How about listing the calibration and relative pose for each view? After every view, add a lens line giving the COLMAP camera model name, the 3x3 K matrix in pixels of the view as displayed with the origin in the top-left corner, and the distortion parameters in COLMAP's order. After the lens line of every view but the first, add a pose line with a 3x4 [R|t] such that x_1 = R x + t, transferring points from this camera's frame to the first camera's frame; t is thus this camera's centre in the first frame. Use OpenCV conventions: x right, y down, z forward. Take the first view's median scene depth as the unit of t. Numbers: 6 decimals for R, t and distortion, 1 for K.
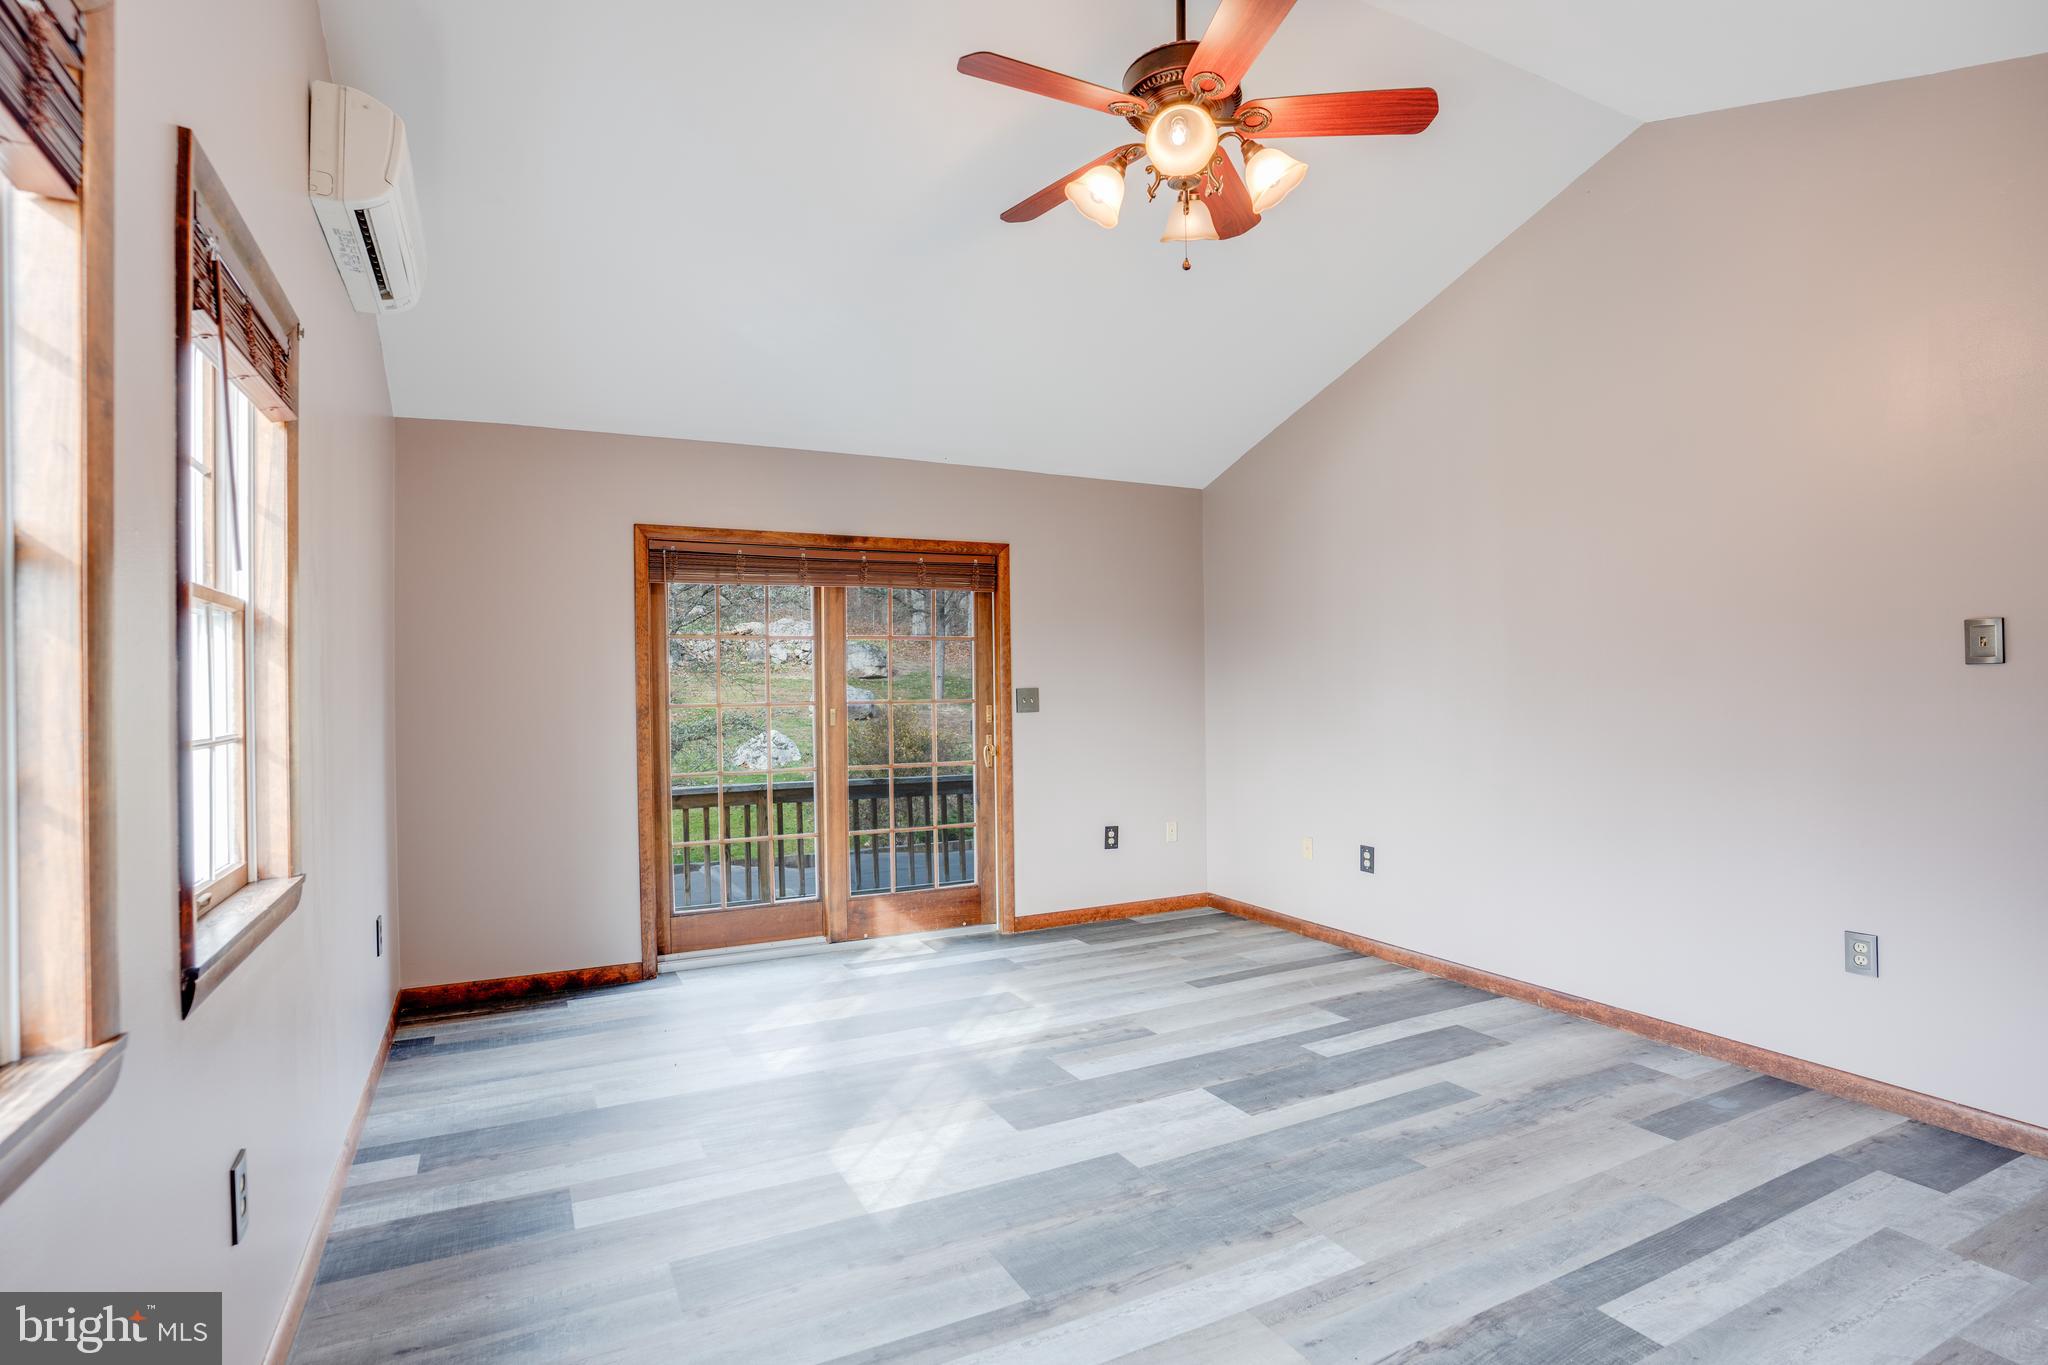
lens RADIAL K [[1029.4, 0, 1024.0], [0, 1029.4, 682.5], [0, 0, 1]] dist [-0.074199, 0.041751]
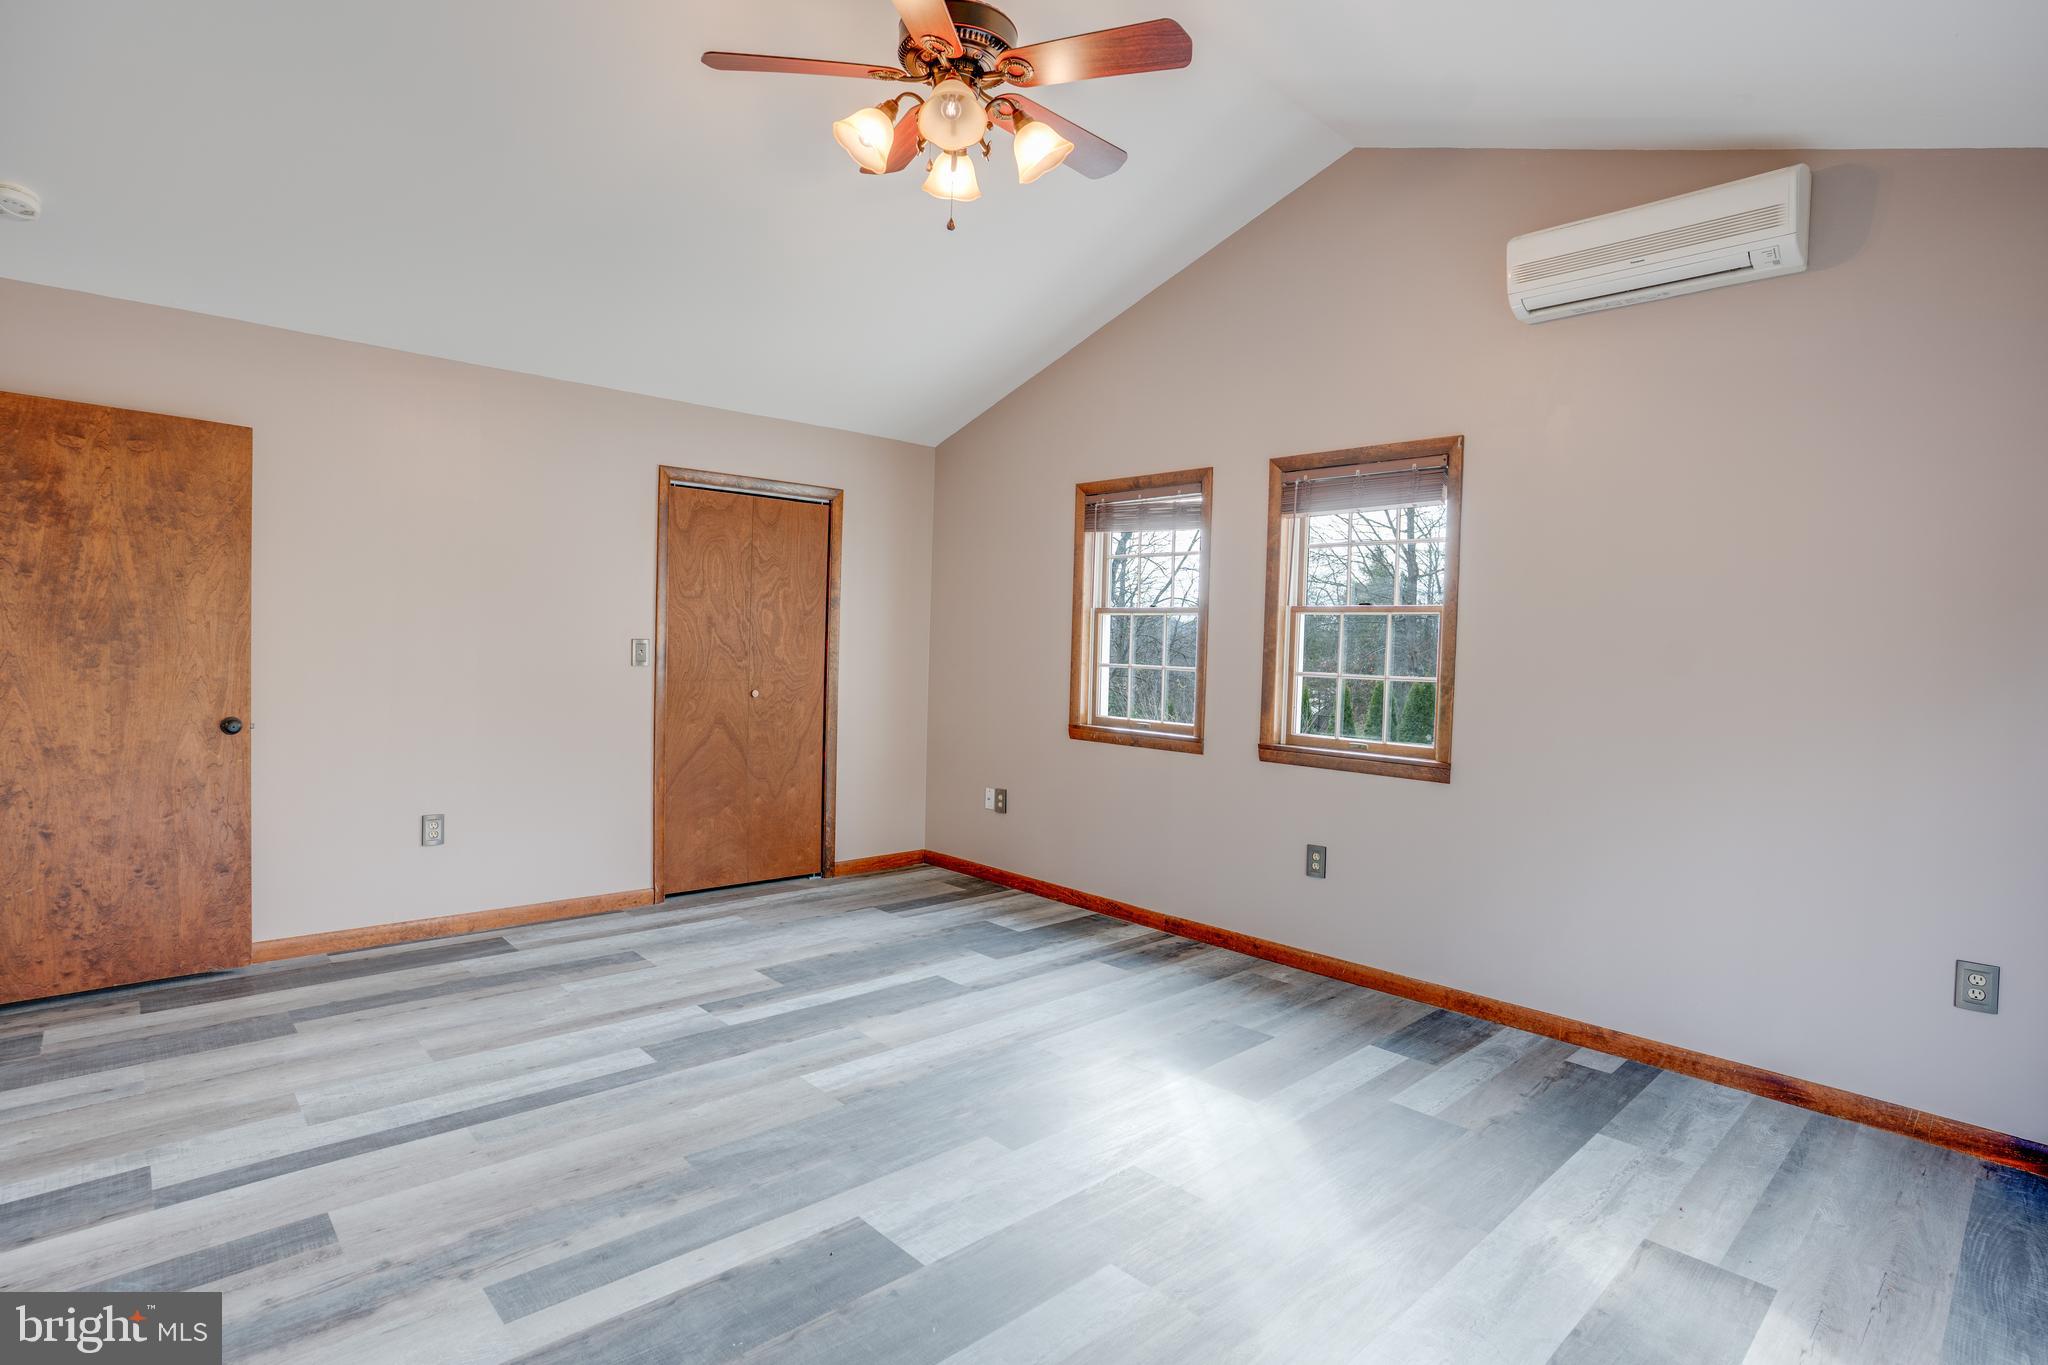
lens RADIAL K [[1029.4, 0, 1024.0], [0, 1029.4, 682.5], [0, 0, 1]] dist [-0.074199, 0.041751]
pose [[-0.962803, -0.006365, -0.270130, 0.320048], [-0.016869, 0.999188, 0.036581, 0.002244], [0.269678, 0.039777, -0.962129, 1.788636]]
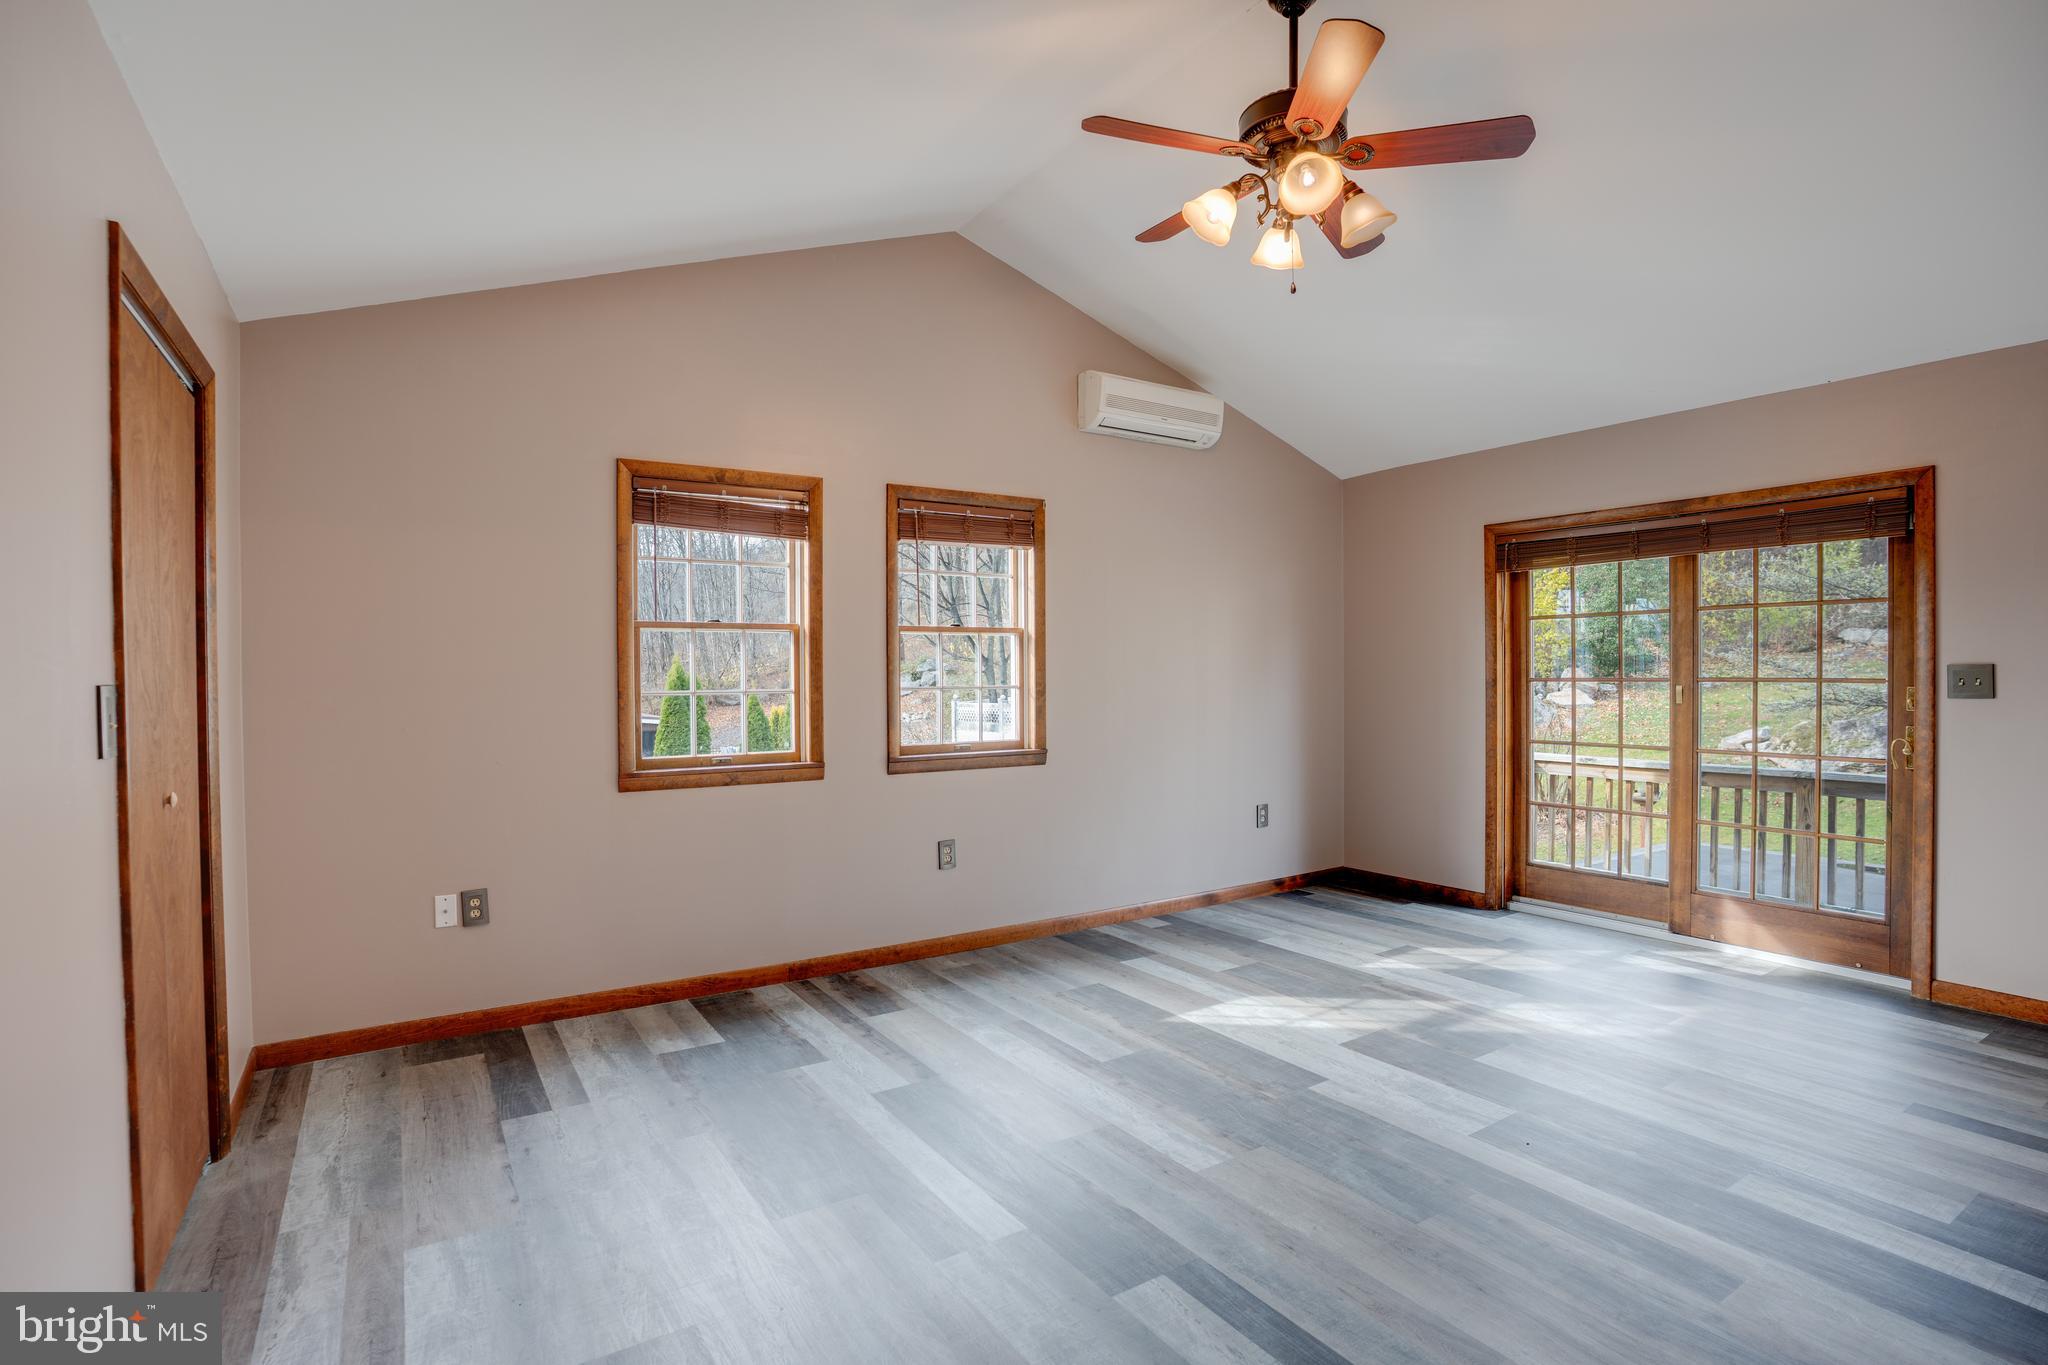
lens RADIAL K [[998.6, 0, 1024.0], [0, 998.6, 682.5], [0, 0, 1]] dist [-0.085376, 0.036124]
pose [[0.098617, 0.020802, -0.994908, 1.076631], [0.009263, 0.999719, 0.021820, -0.003920], [0.995082, -0.011368, 0.098396, 0.533838]]
